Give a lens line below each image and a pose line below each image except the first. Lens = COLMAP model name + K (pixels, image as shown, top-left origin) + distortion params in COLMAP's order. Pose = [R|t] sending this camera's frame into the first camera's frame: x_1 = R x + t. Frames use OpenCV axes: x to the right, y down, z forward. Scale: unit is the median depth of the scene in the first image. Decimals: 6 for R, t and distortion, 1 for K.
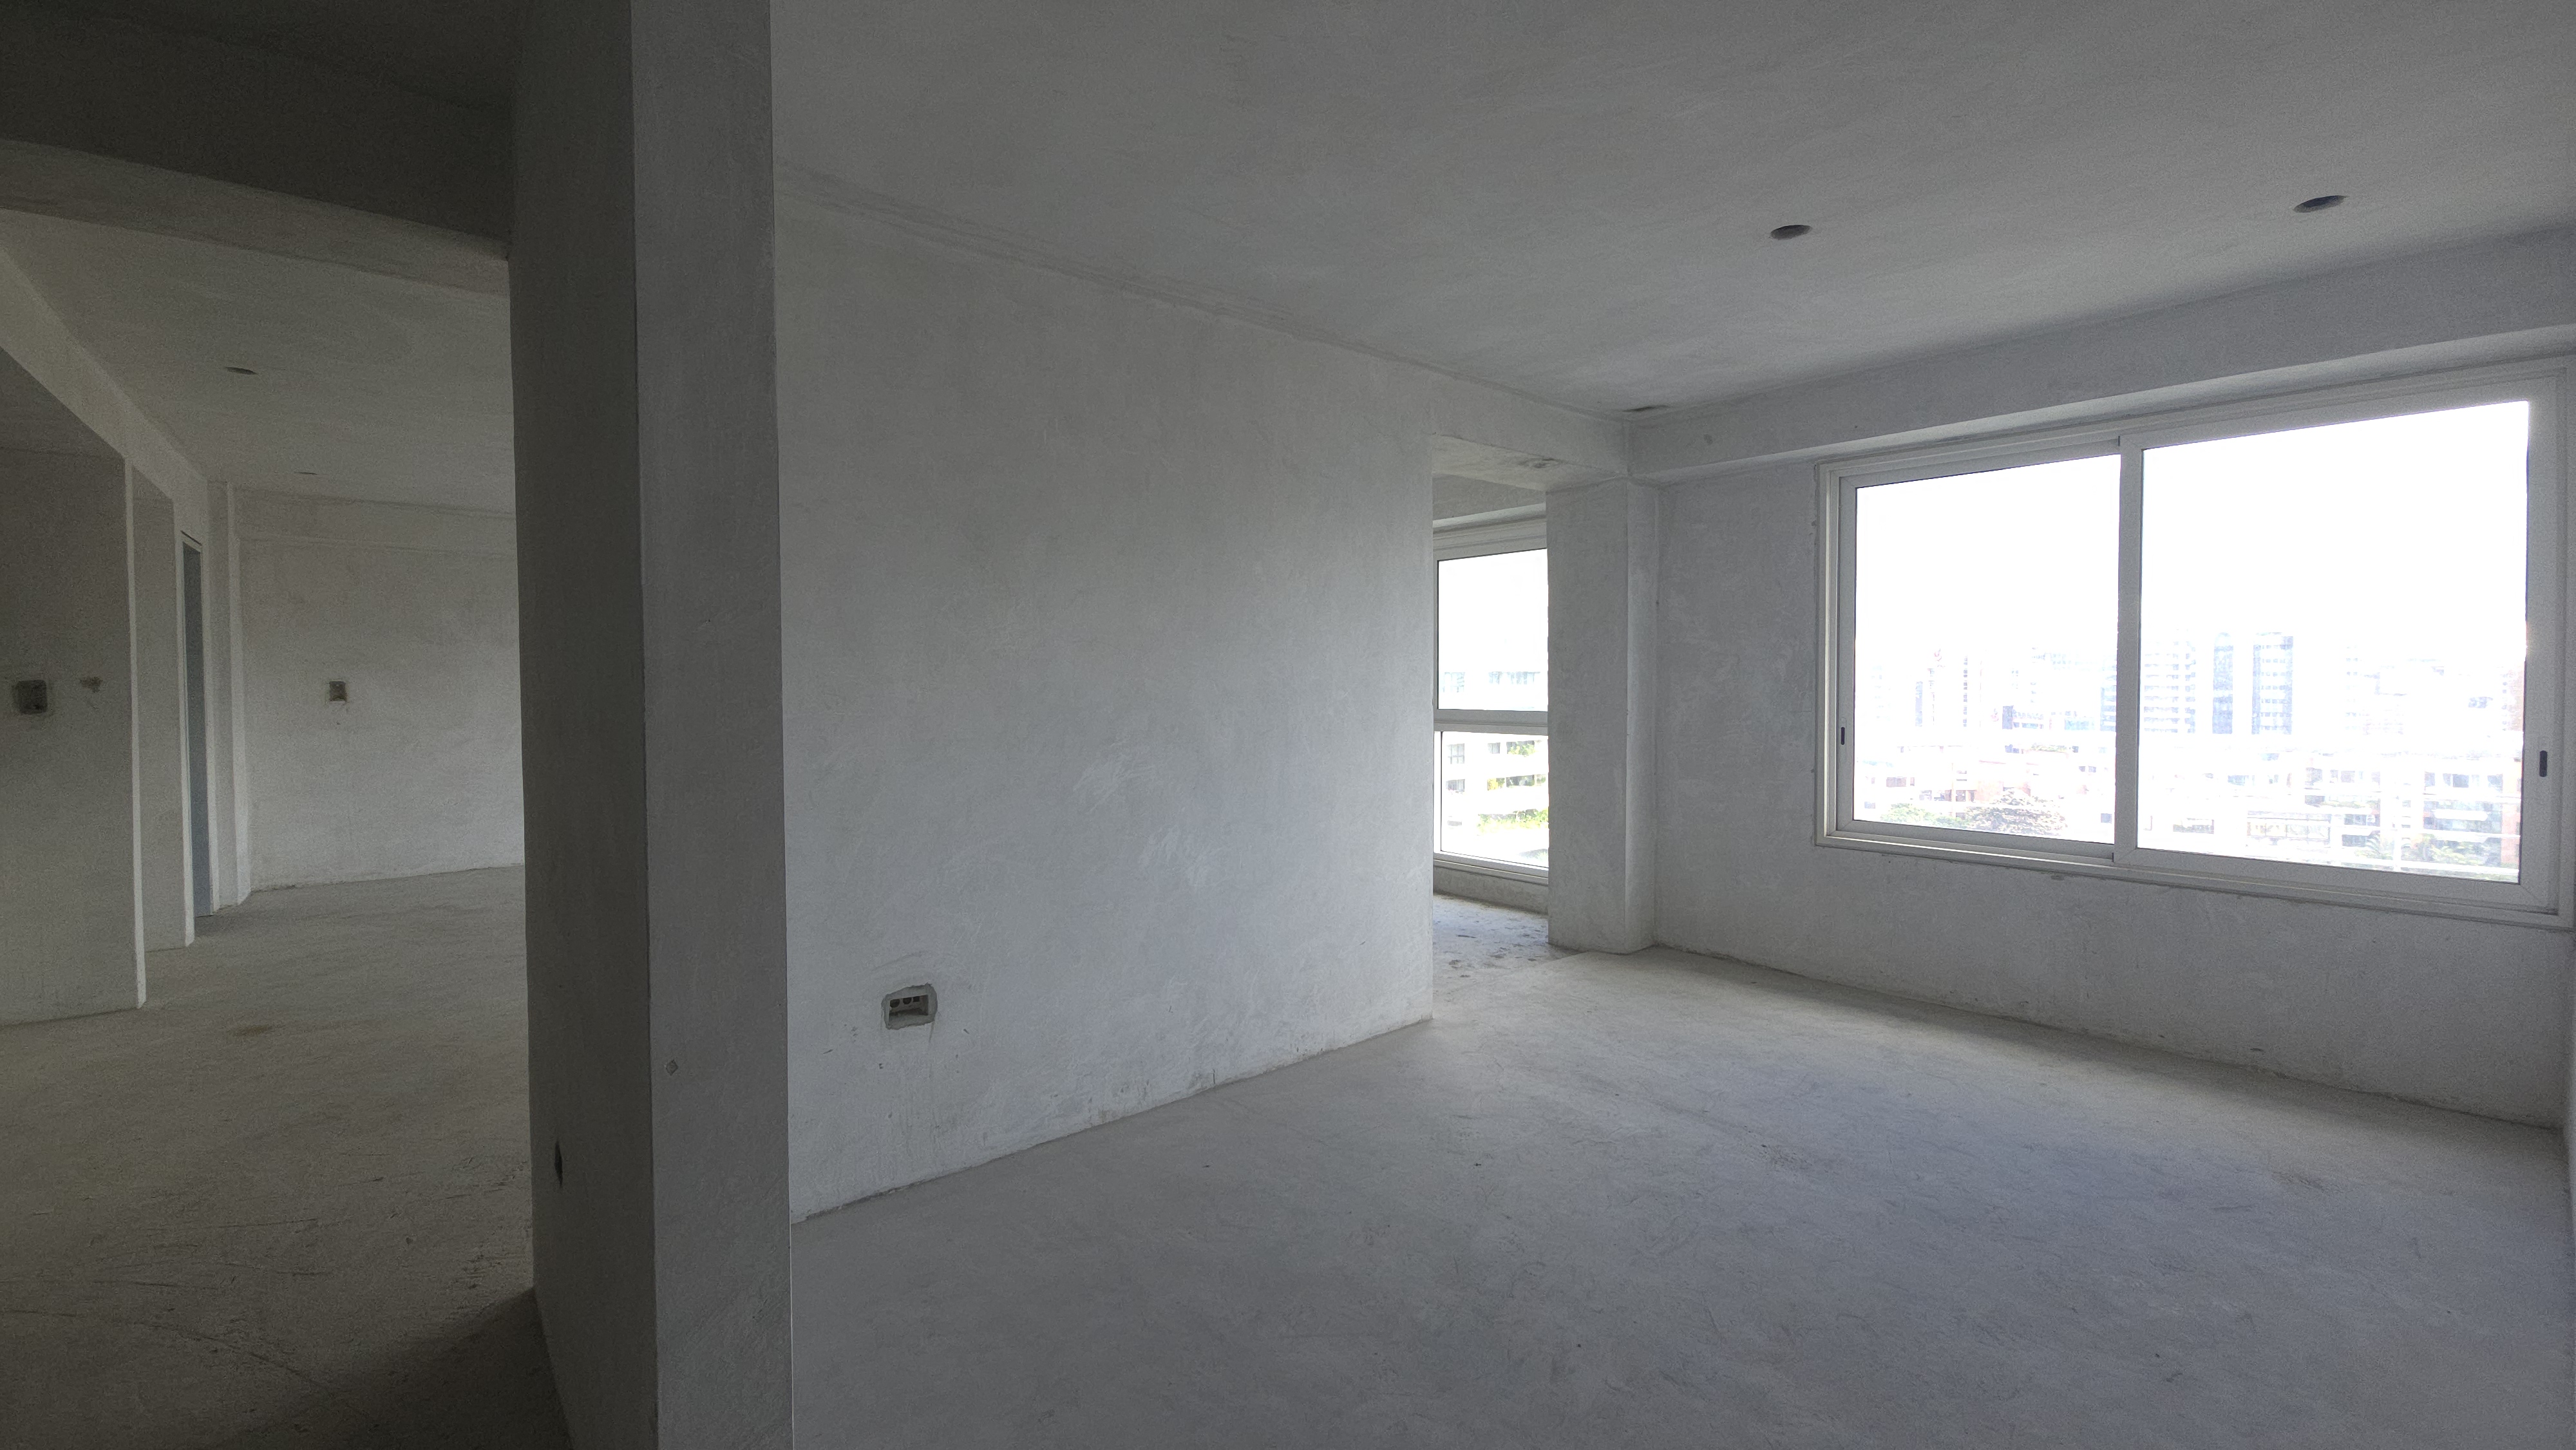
lens RADIAL K [[1035.3, 0, 1293.5], [0, 1035.3, 720.0], [0, 0, 1]] dist [-0.005829, -0.002113]
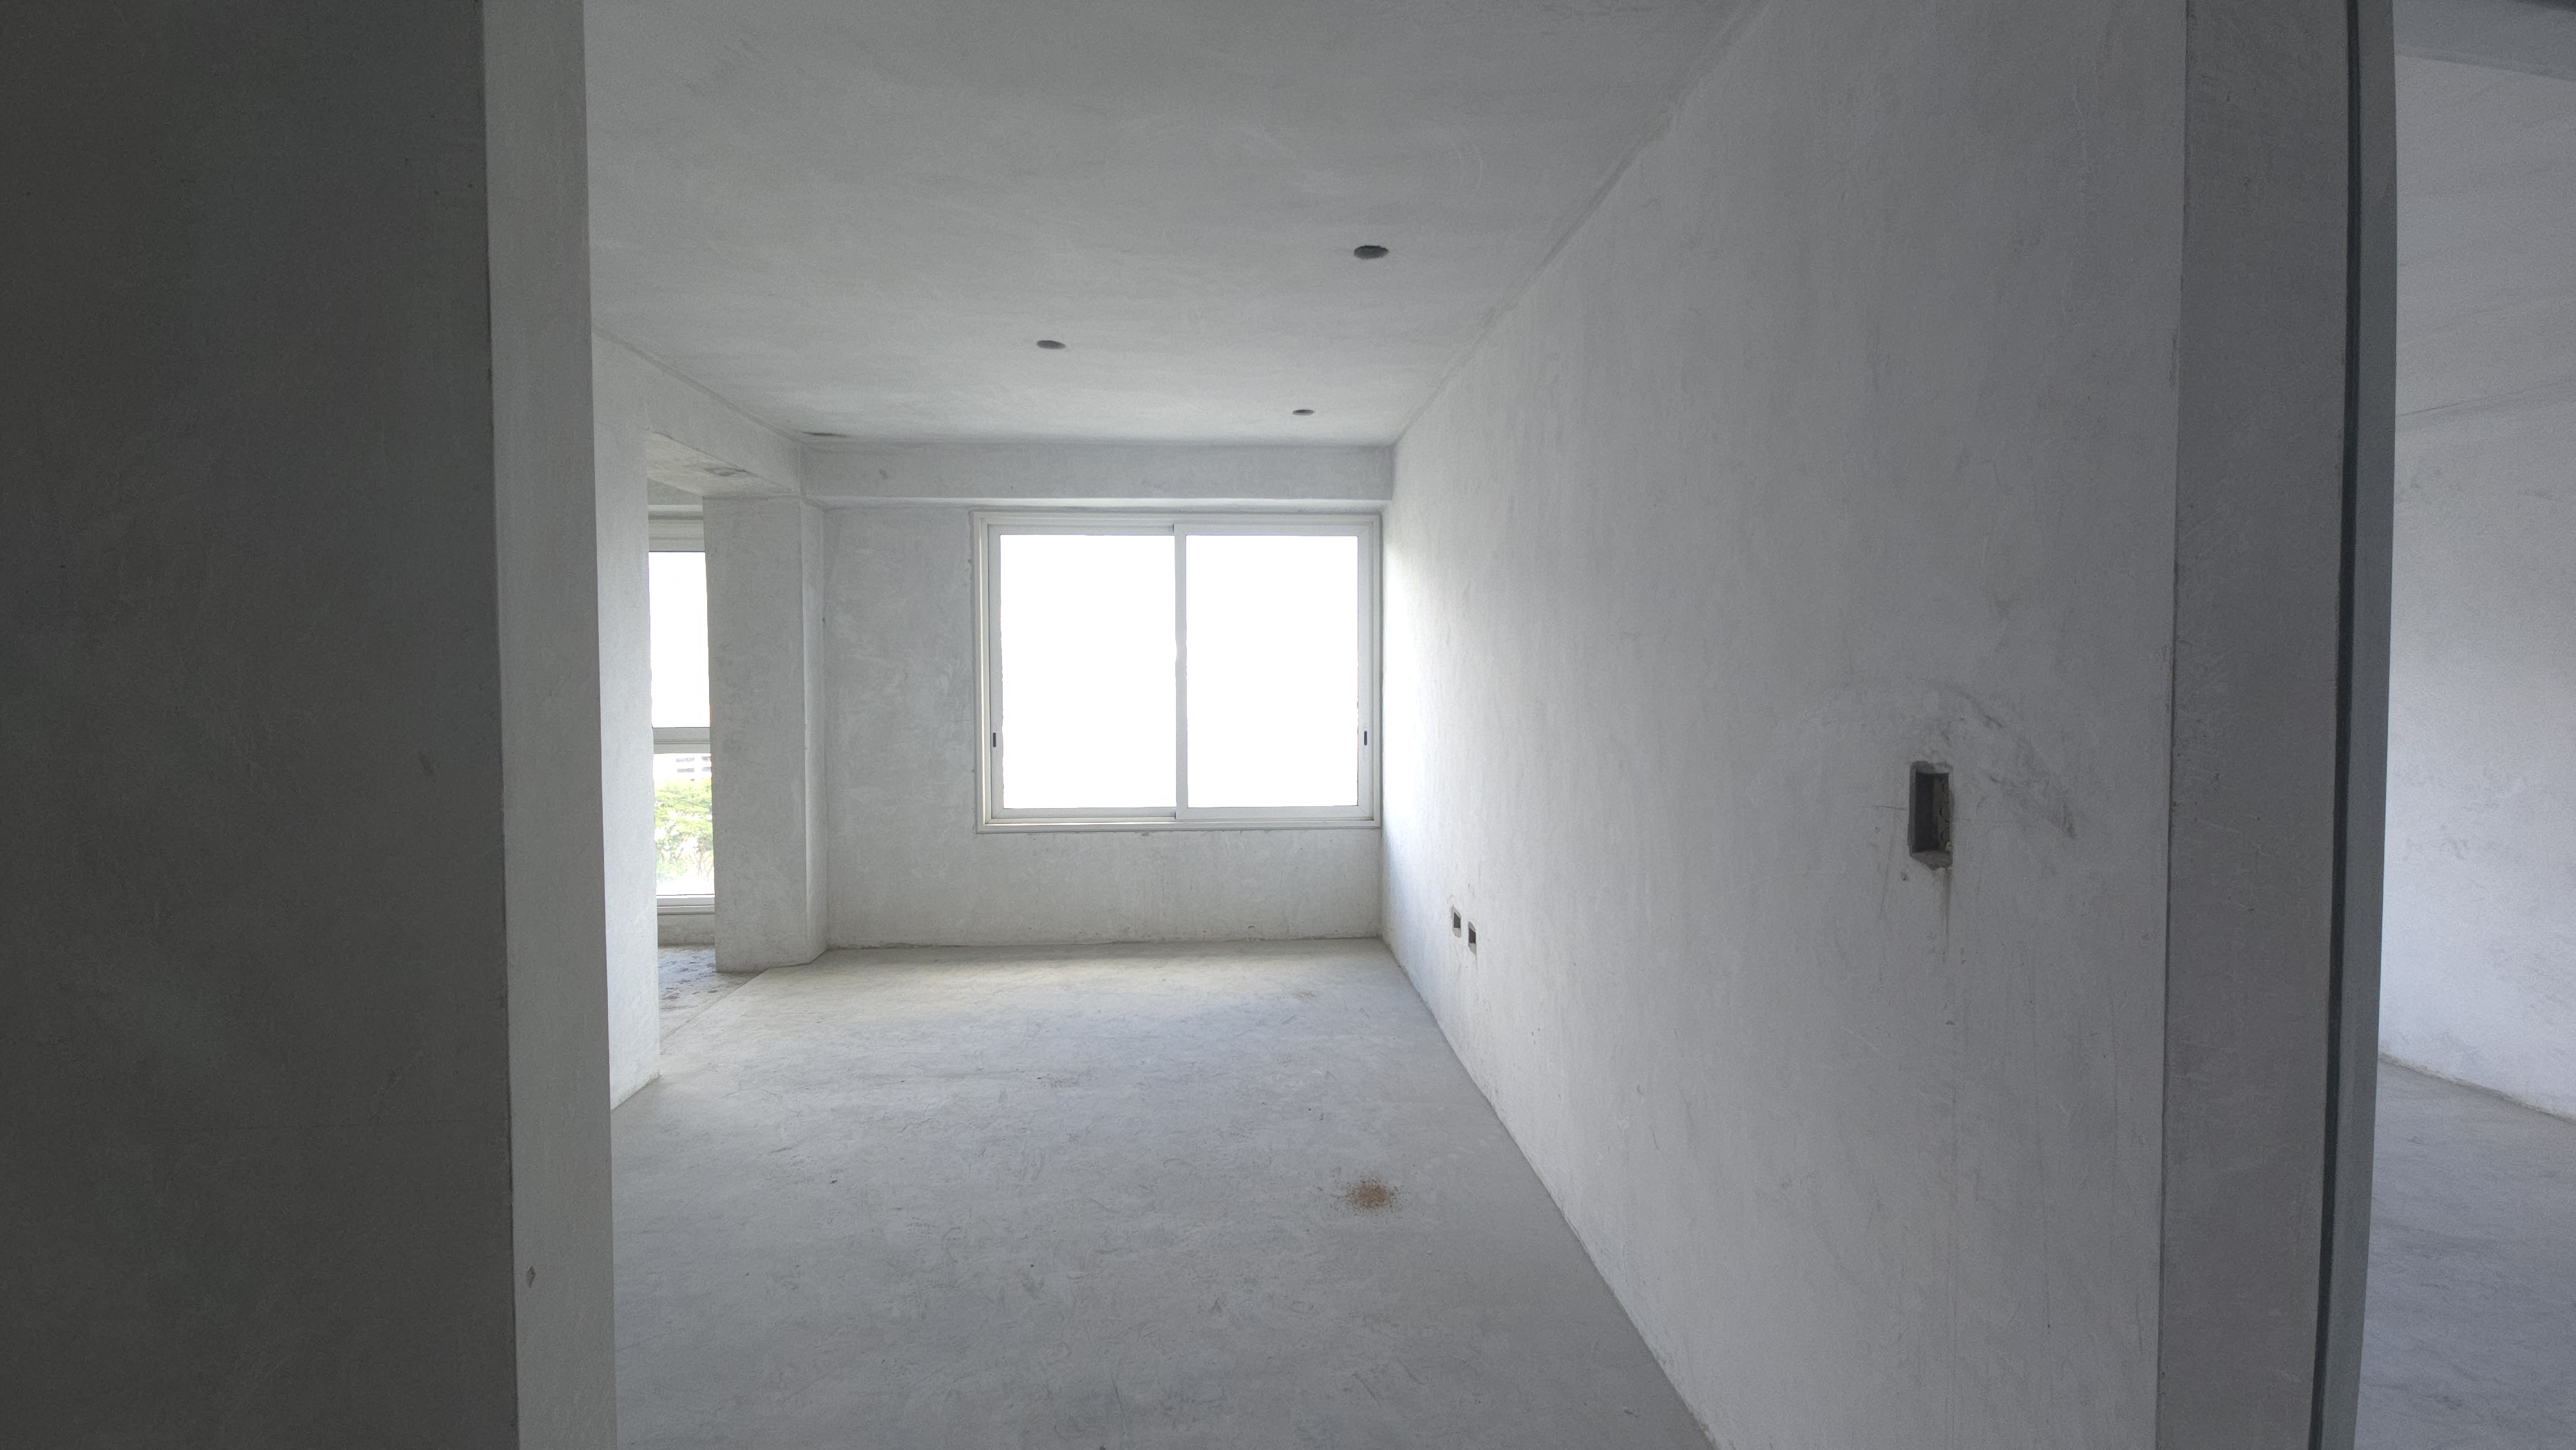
lens RADIAL K [[1035.3, 0, 1275.1], [0, 1035.3, 722.4], [0, 0, 1]] dist [-0.005829, -0.002113]
pose [[0.586673, -0.037132, 0.808972, -0.282212], [0.032636, 0.999221, 0.022196, -0.023590], [-0.809166, 0.013380, 0.587427, 0.032043]]
